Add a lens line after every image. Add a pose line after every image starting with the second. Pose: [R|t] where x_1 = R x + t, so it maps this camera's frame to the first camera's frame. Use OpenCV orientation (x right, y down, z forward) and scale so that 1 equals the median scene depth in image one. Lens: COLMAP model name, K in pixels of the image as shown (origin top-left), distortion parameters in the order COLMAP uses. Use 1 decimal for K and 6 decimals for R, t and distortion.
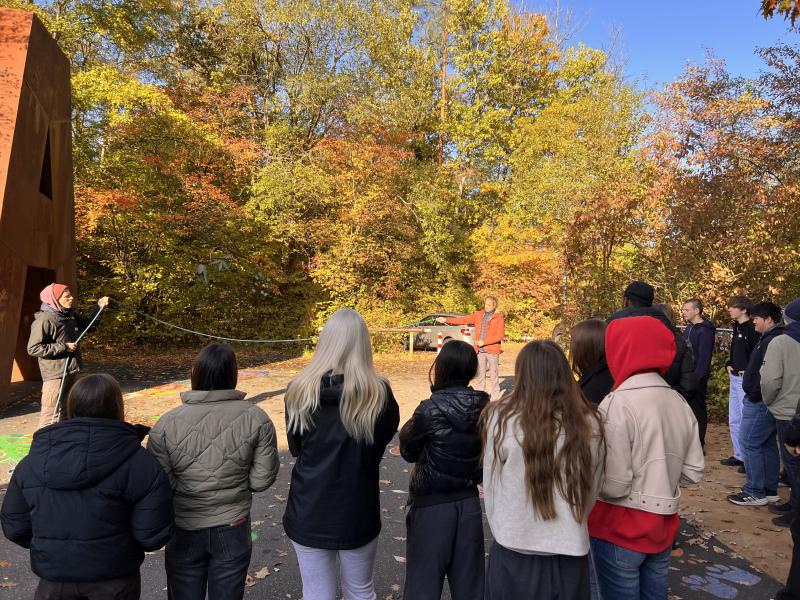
lens RADIAL K [[647.9, 0, 437.7], [0, 647.9, 287.0], [0, 0, 1]] dist [0.083901, -0.086977]
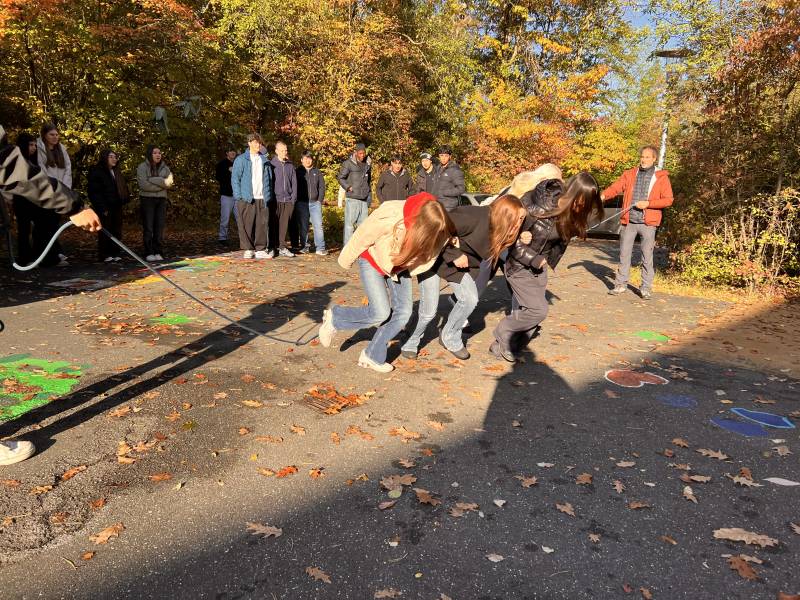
lens RADIAL K [[599.2, 0, 406.2], [0, 599.2, 299.8], [0, 0, 1]] dist [0.054770, -0.055350]
pose [[0.992577, 0.000223, 0.121616, -0.155684], [-0.022600, 0.982919, 0.182648, 0.043145], [-0.119497, -0.184041, 0.975628, 0.249154]]
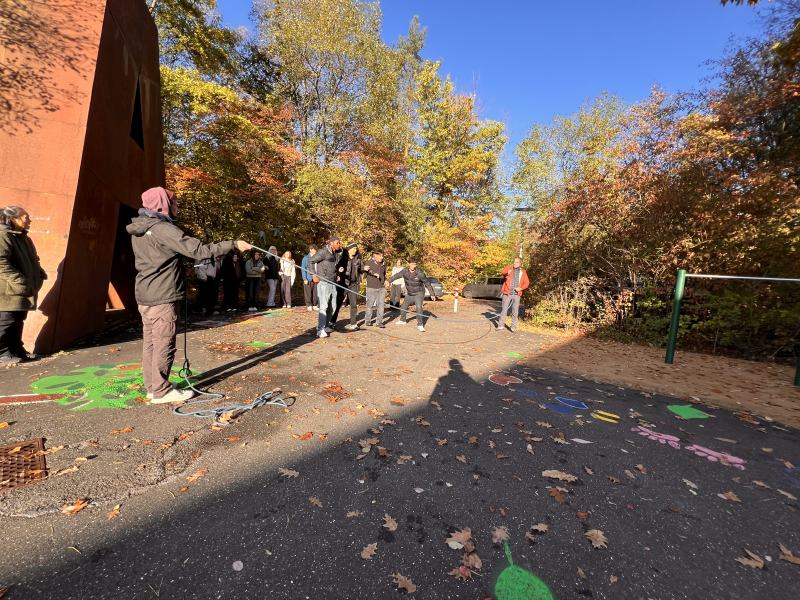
lens RADIAL K [[316.5, 0, 400.5], [0, 316.5, 297.5], [0, 0, 1]] dist [-0.000422, -0.000022]
pose [[0.989444, 0.024505, 0.142832, -0.145806], [-0.036425, 0.996012, 0.081450, 0.038488], [-0.140266, -0.085793, 0.986390, 0.252915]]
